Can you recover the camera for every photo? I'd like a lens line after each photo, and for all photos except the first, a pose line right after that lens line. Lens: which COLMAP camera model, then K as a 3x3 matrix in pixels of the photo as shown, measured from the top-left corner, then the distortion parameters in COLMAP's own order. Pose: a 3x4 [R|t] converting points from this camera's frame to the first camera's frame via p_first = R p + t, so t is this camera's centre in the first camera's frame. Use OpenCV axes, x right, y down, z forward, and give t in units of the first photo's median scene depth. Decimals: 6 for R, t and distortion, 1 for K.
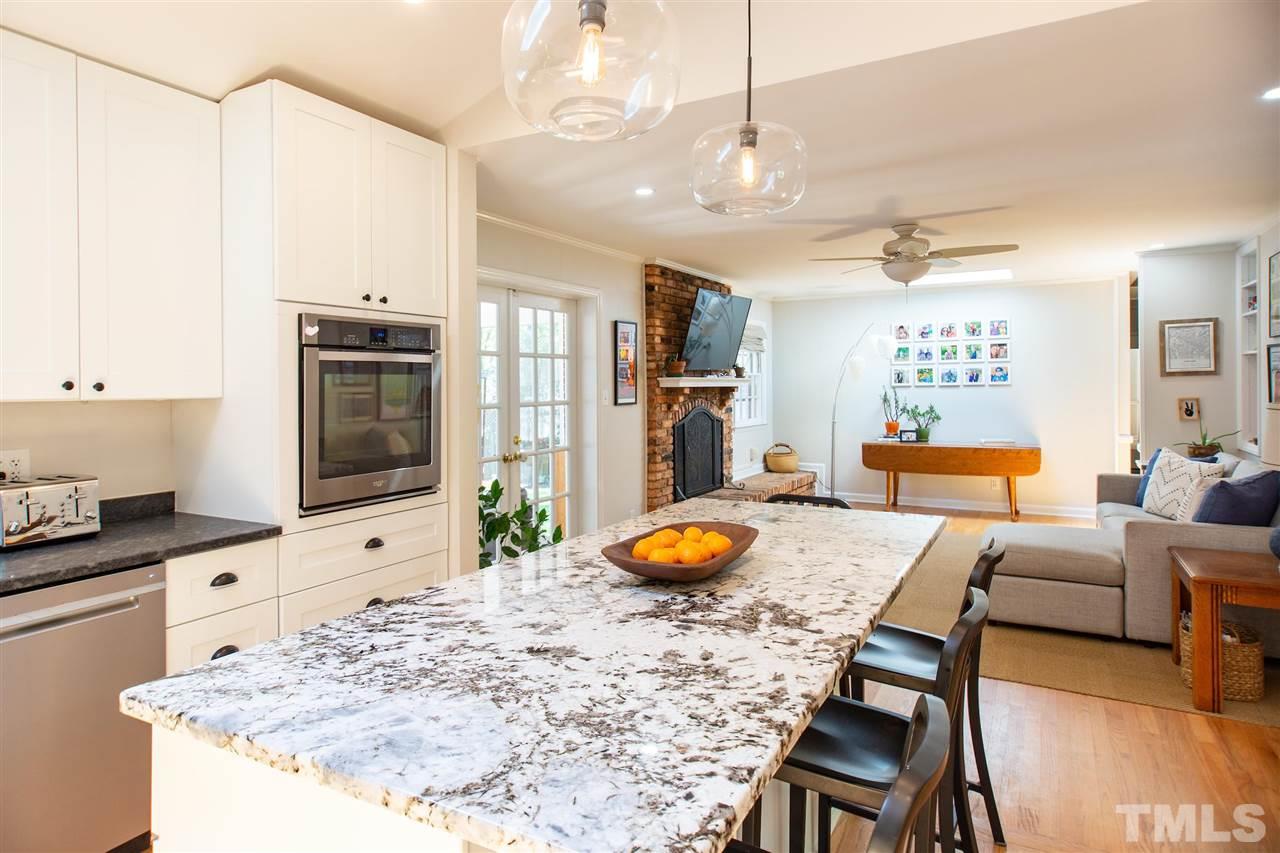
lens RADIAL K [[736.0, 0, 639.8], [0, 736.0, 385.5], [0, 0, 1]] dist [0.000310, 0.000633]
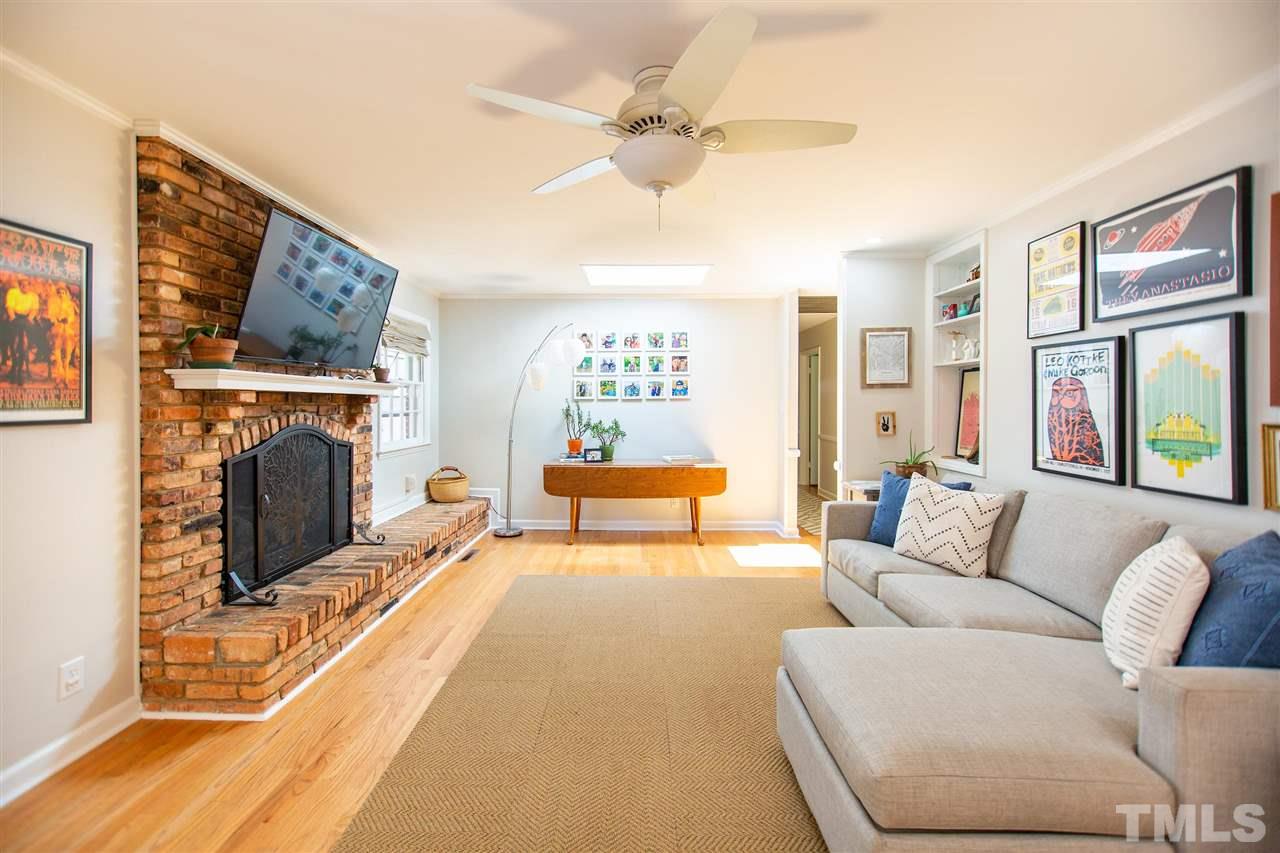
lens RADIAL K [[536.0, 0, 614.8], [0, 536.0, 405.0], [0, 0, 1]] dist [0.000302, -0.000019]
pose [[0.897618, 0.007279, 0.440714, 0.108017], [-0.007030, 0.999973, -0.002197, 0.009723], [-0.440718, -0.001126, 0.897645, 0.430050]]
